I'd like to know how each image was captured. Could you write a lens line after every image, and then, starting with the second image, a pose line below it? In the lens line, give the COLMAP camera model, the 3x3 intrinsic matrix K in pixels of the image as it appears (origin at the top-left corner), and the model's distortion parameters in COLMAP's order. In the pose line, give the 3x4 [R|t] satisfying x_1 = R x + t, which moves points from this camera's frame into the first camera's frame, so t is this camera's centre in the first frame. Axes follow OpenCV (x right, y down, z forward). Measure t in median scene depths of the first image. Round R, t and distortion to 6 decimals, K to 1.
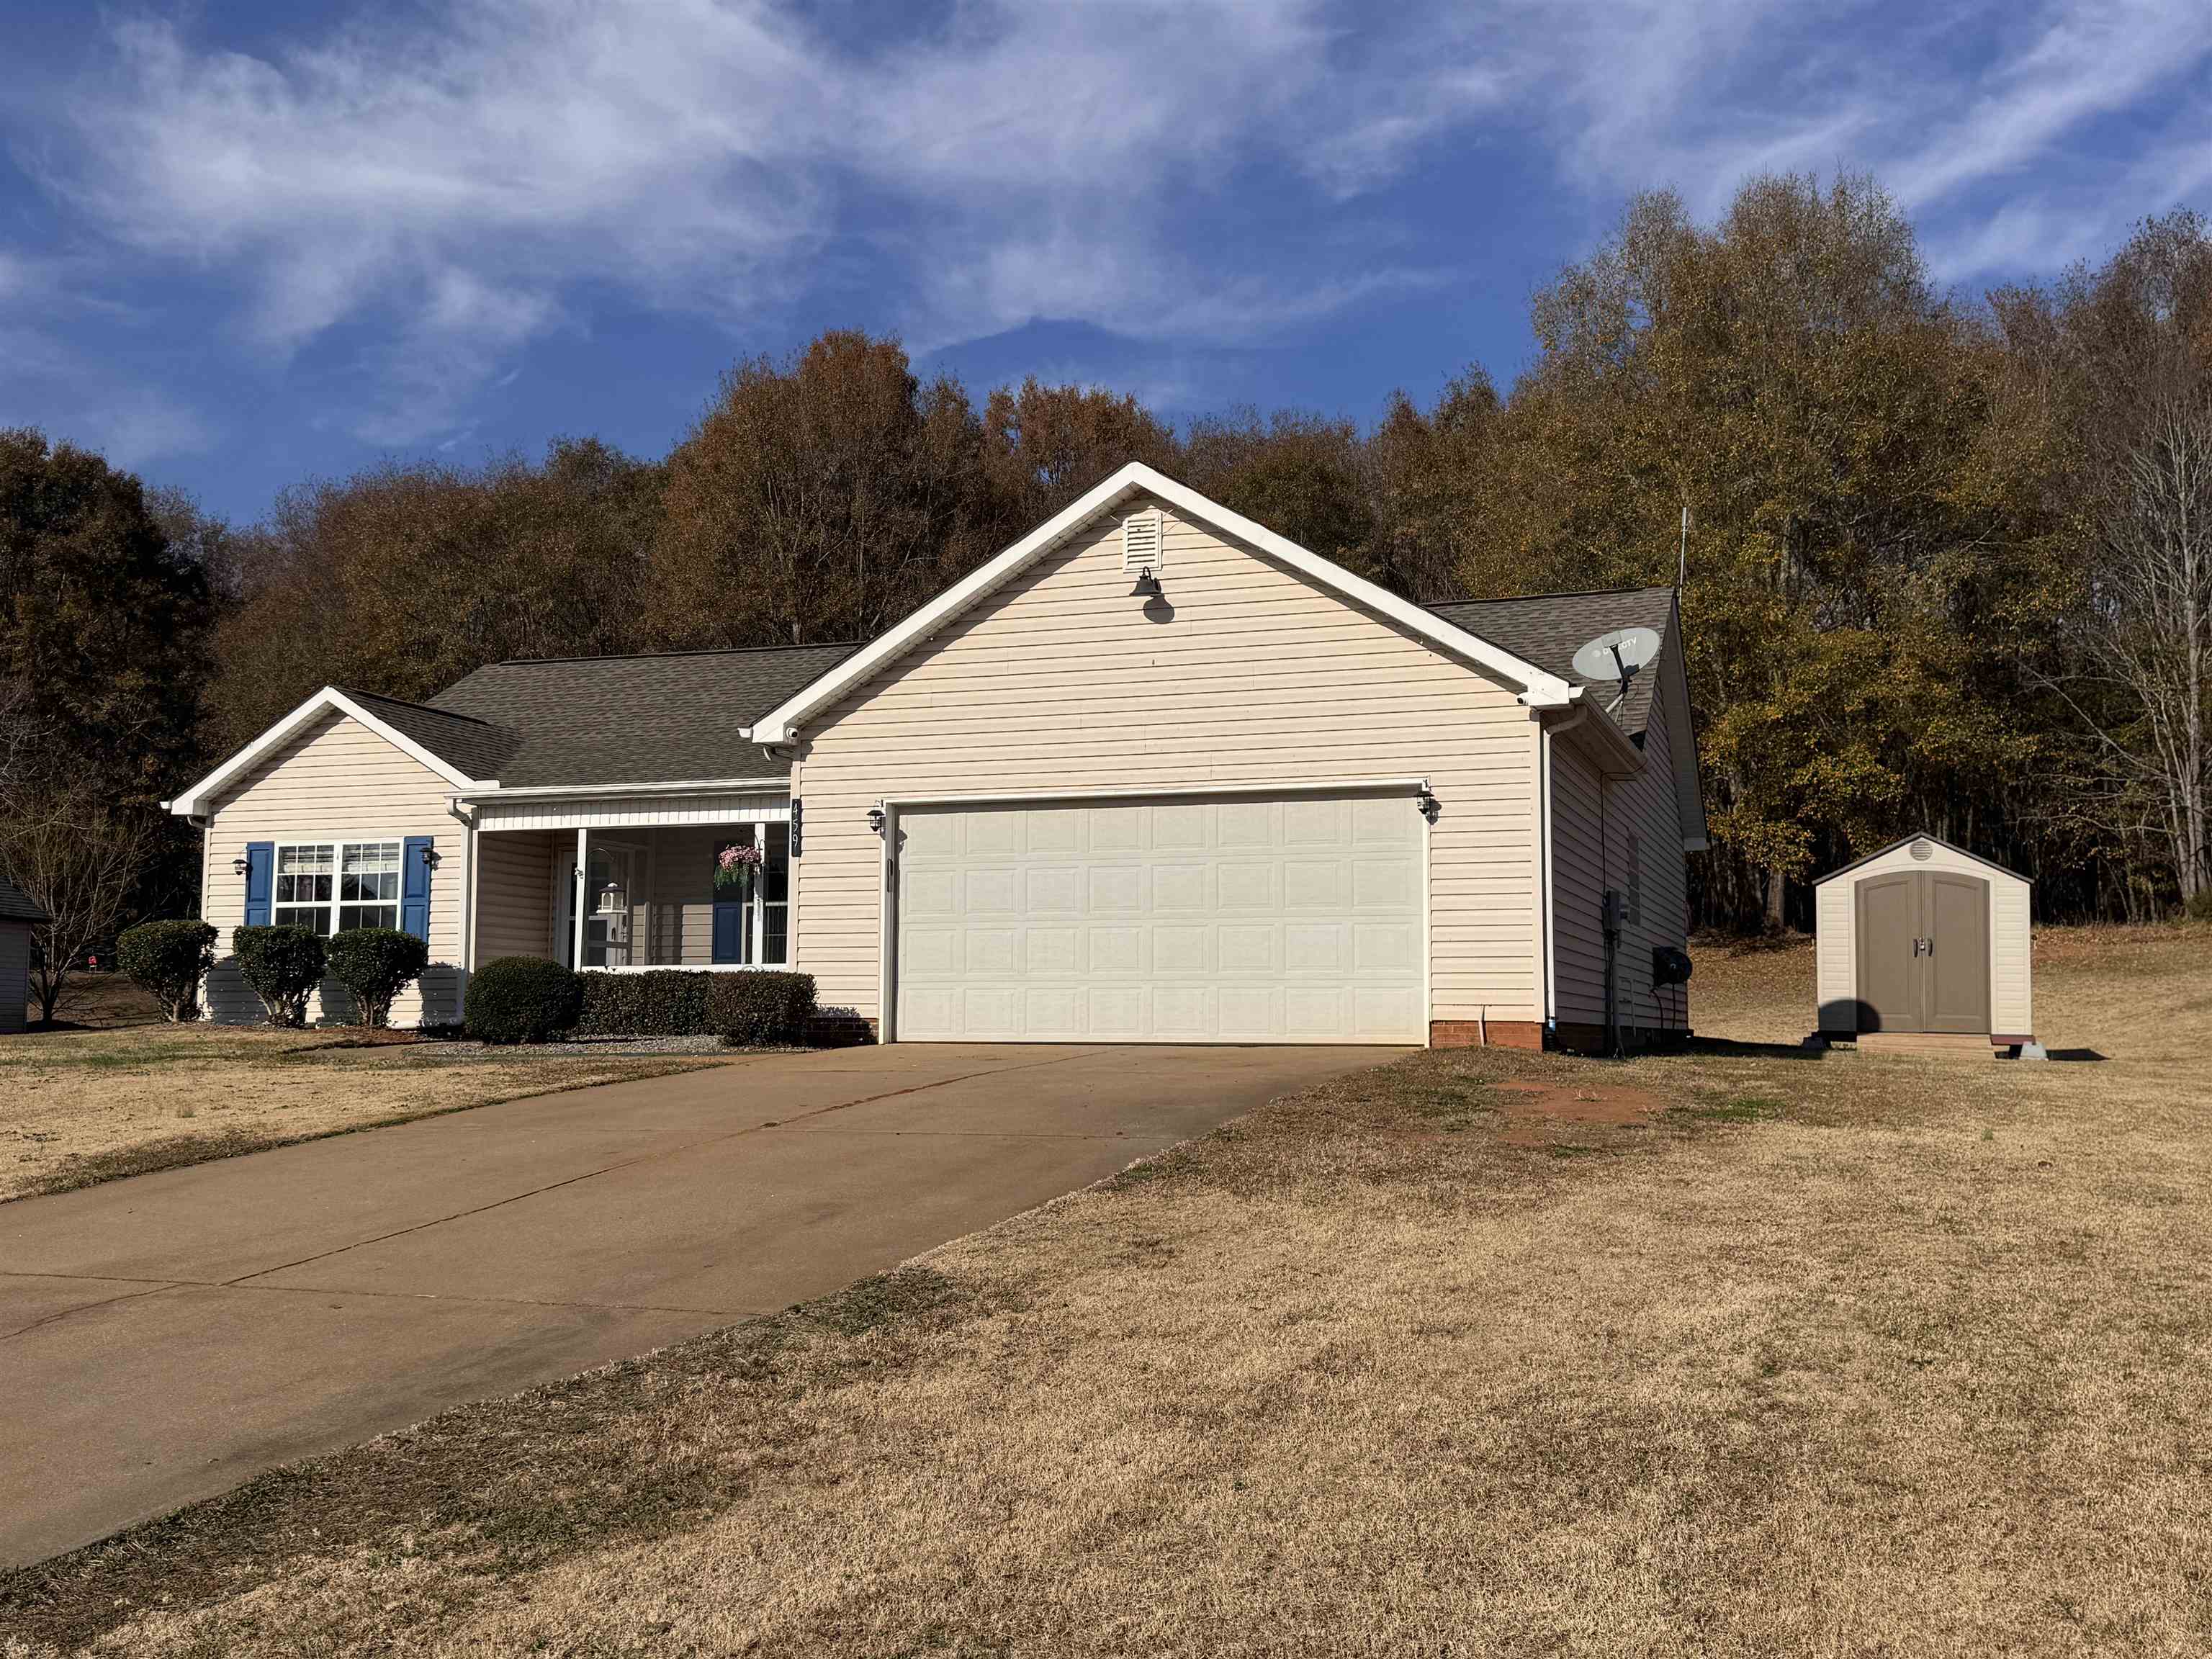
lens RADIAL K [[2188.5, 0, 1069.9], [0, 2188.5, 826.3], [0, 0, 1]] dist [0.193201, -0.416950]
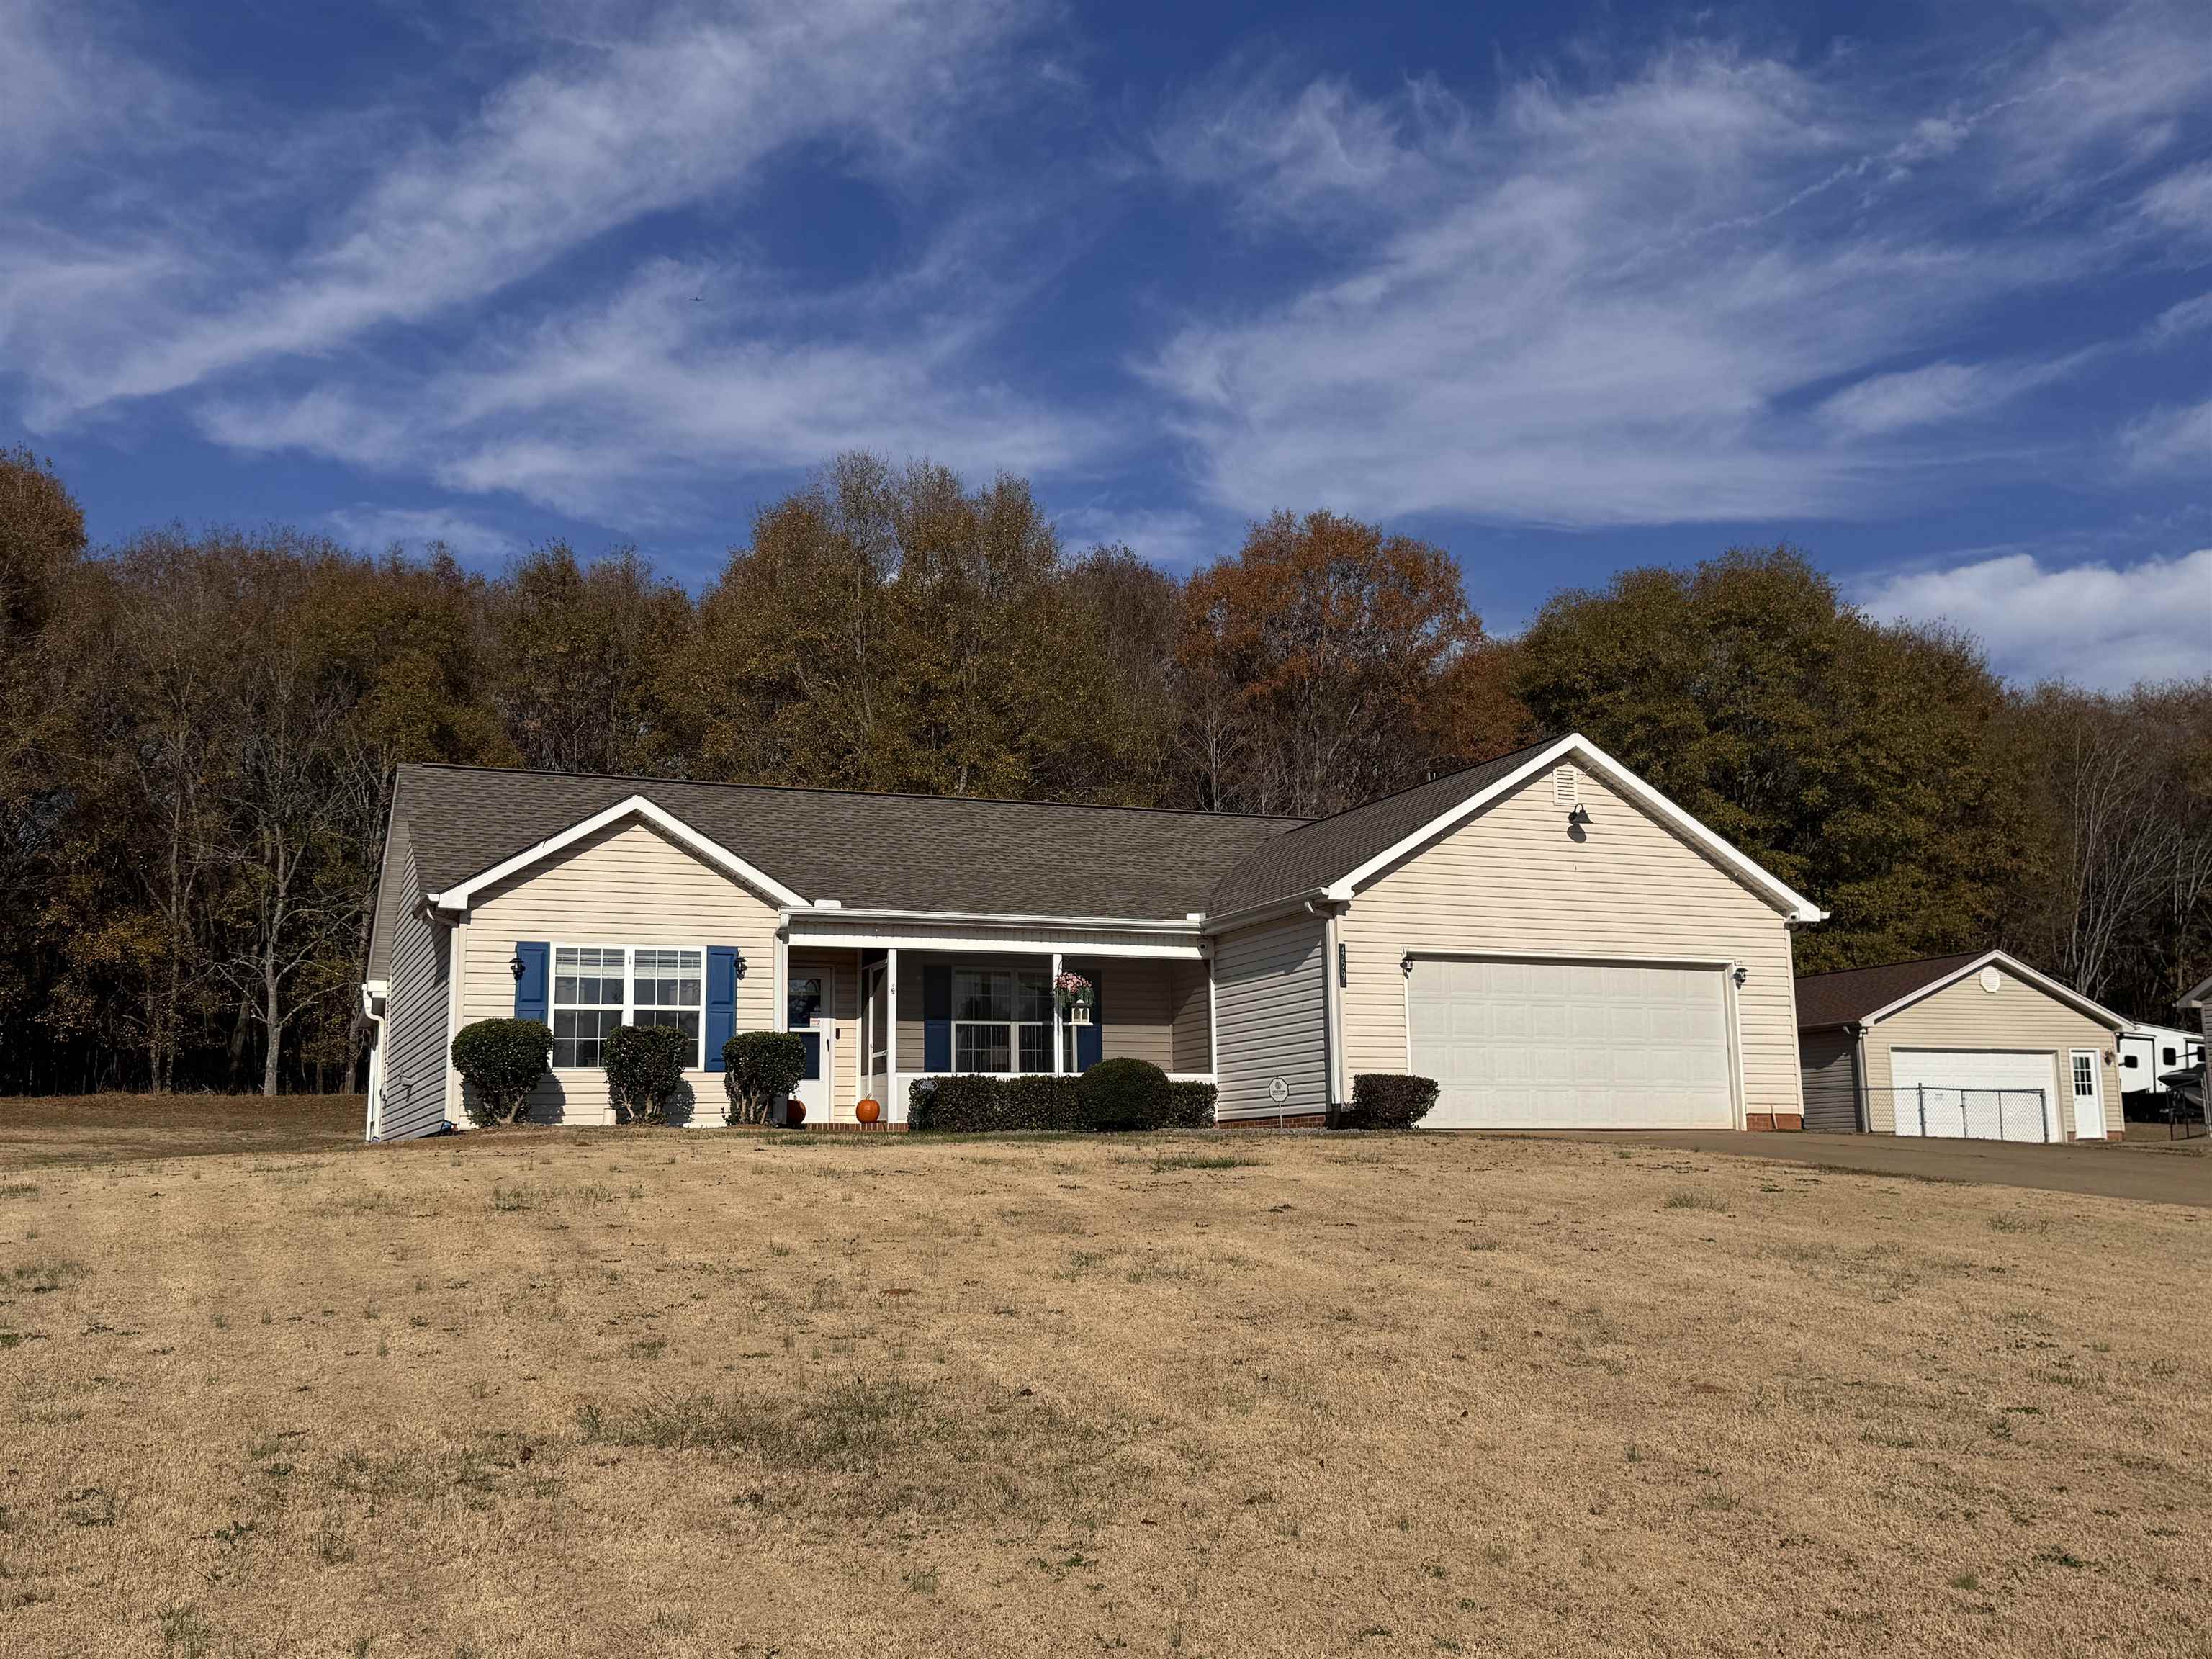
lens RADIAL K [[2126.9, 0, 1168.7], [0, 2126.9, 817.5], [0, 0, 1]] dist [0.172612, -0.350884]
pose [[0.710519, 0.102846, 0.696122, -0.861943], [-0.047464, 0.994013, -0.098411, 0.033993], [-0.702076, 0.036883, 0.711147, 0.125397]]
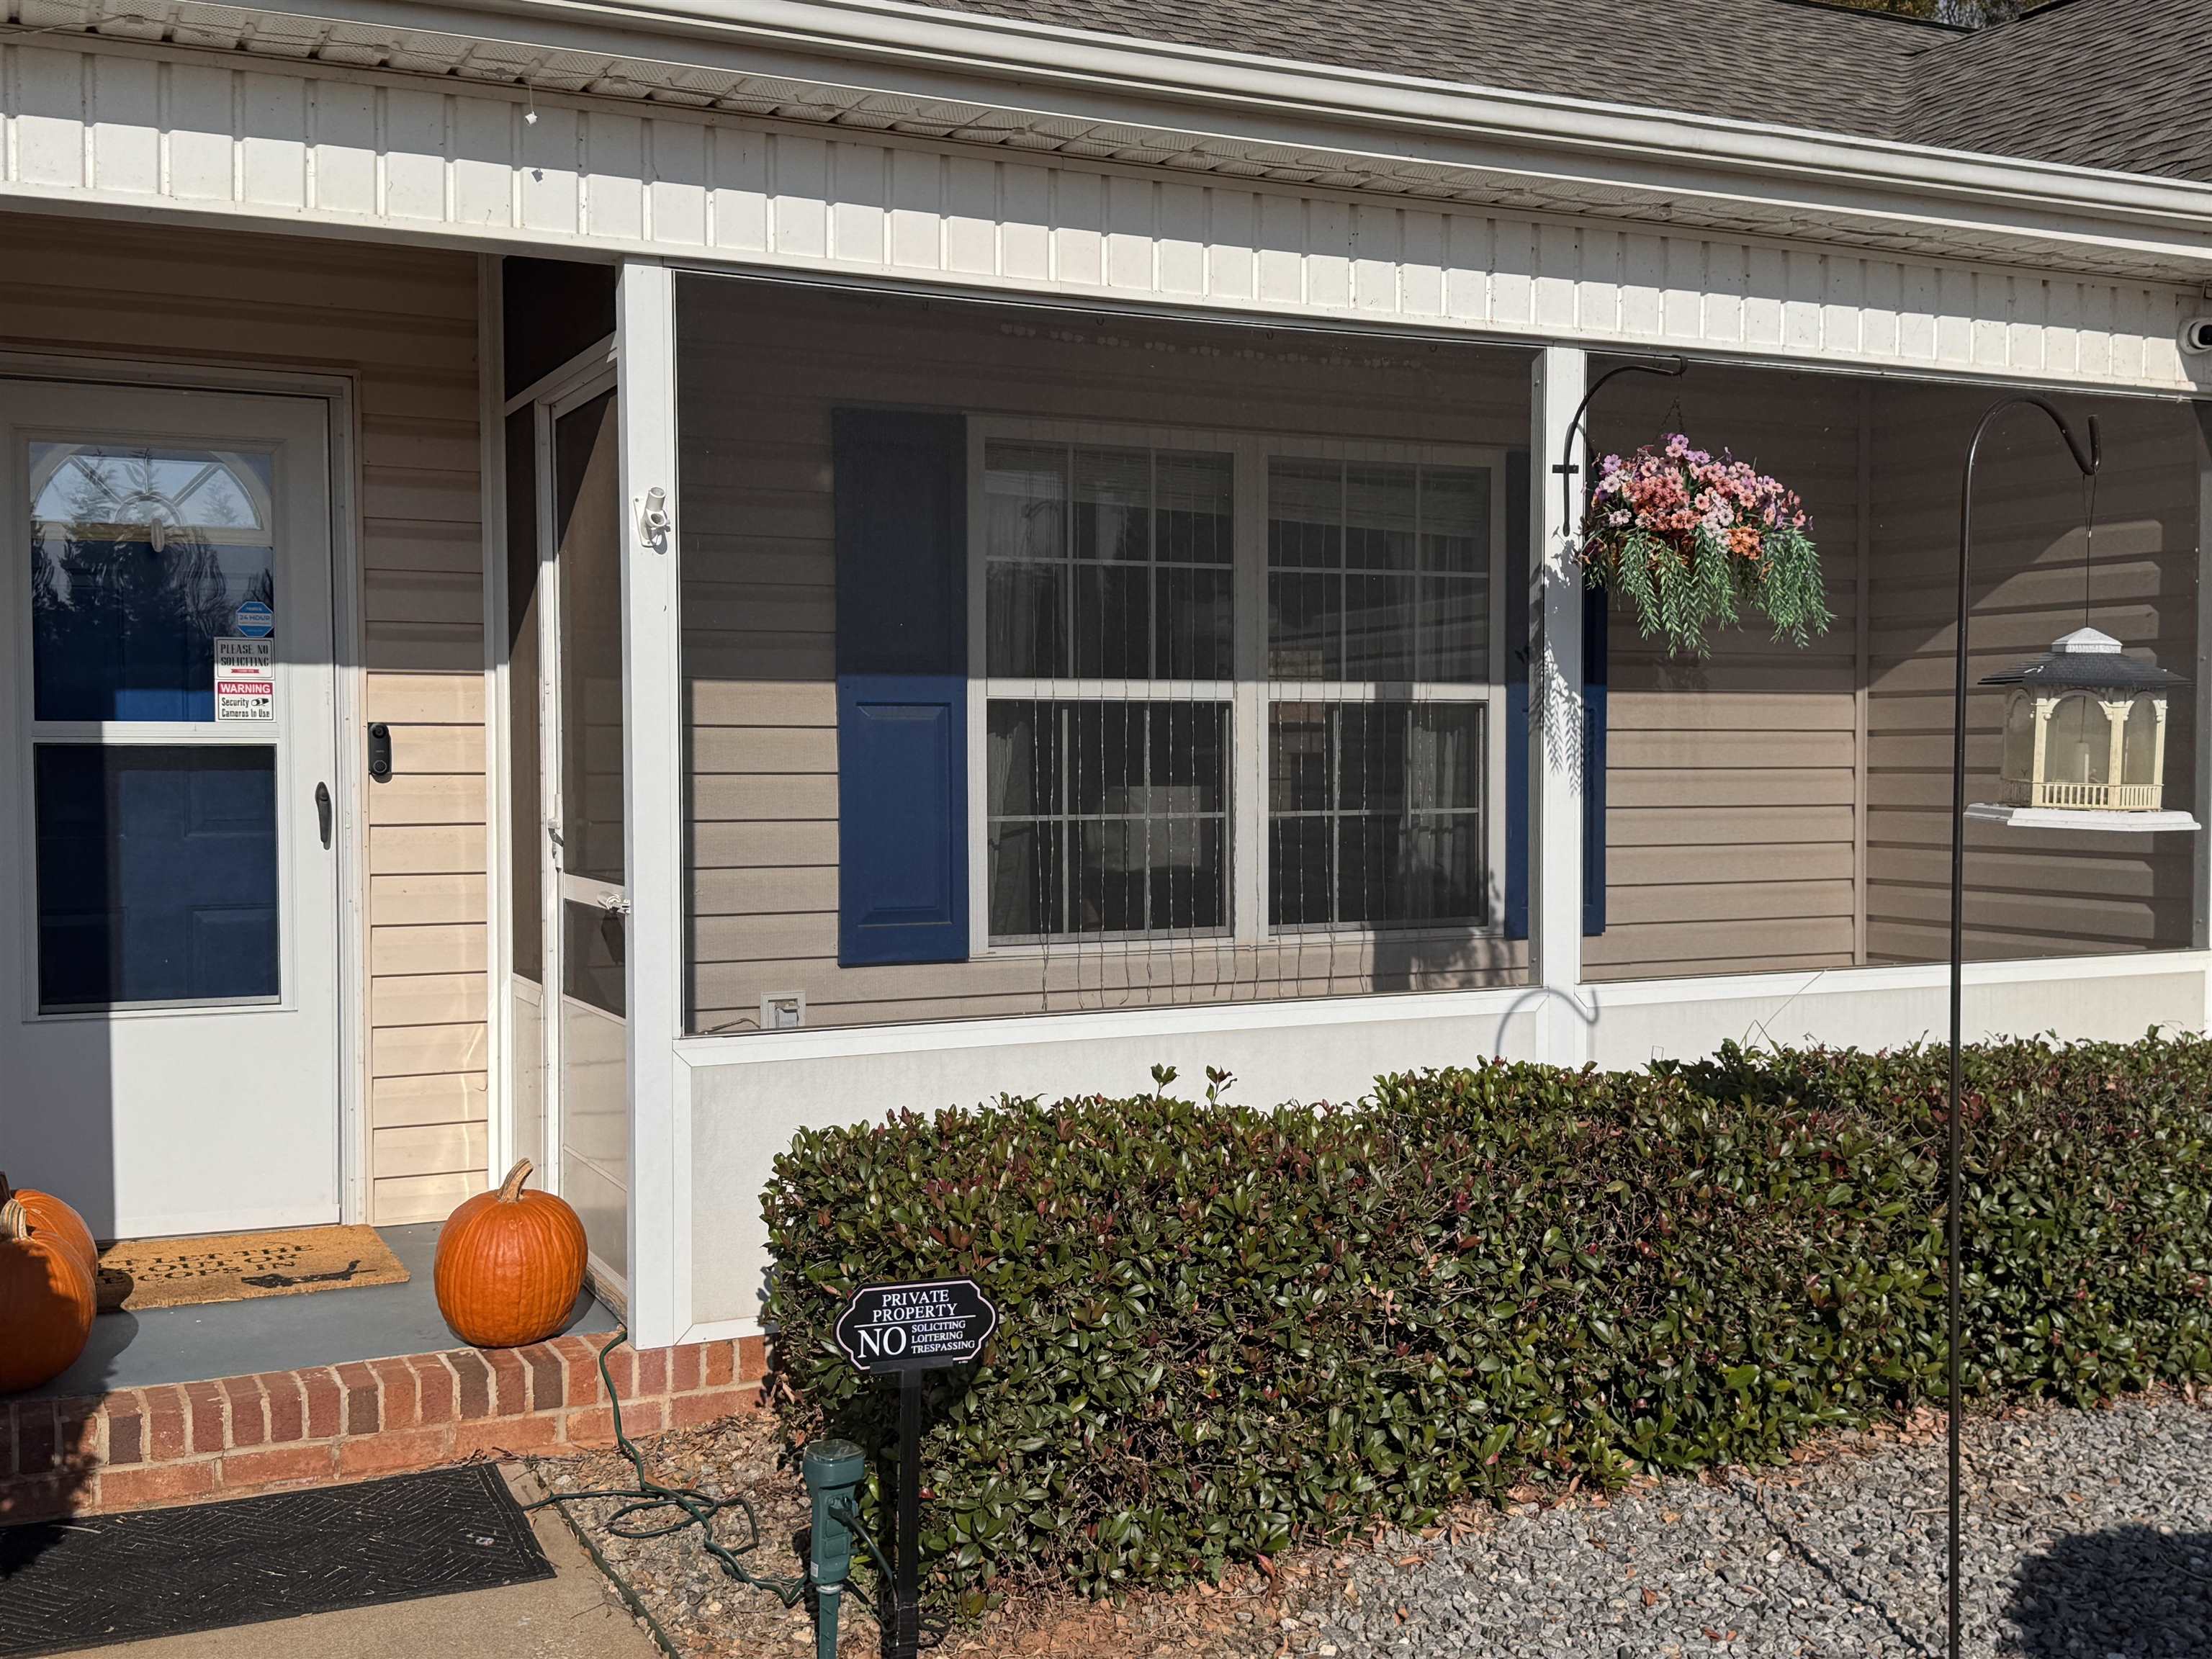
lens RADIAL K [[2359.7, 0, 1106.0], [0, 2359.7, 829.5], [0, 0, 1]] dist [0.147305, 0.002407]
pose [[0.694029, -0.025388, 0.719499, -0.326373], [-0.065627, 0.992986, 0.098343, 0.024927], [-0.716950, -0.115471, 0.687495, 0.817677]]
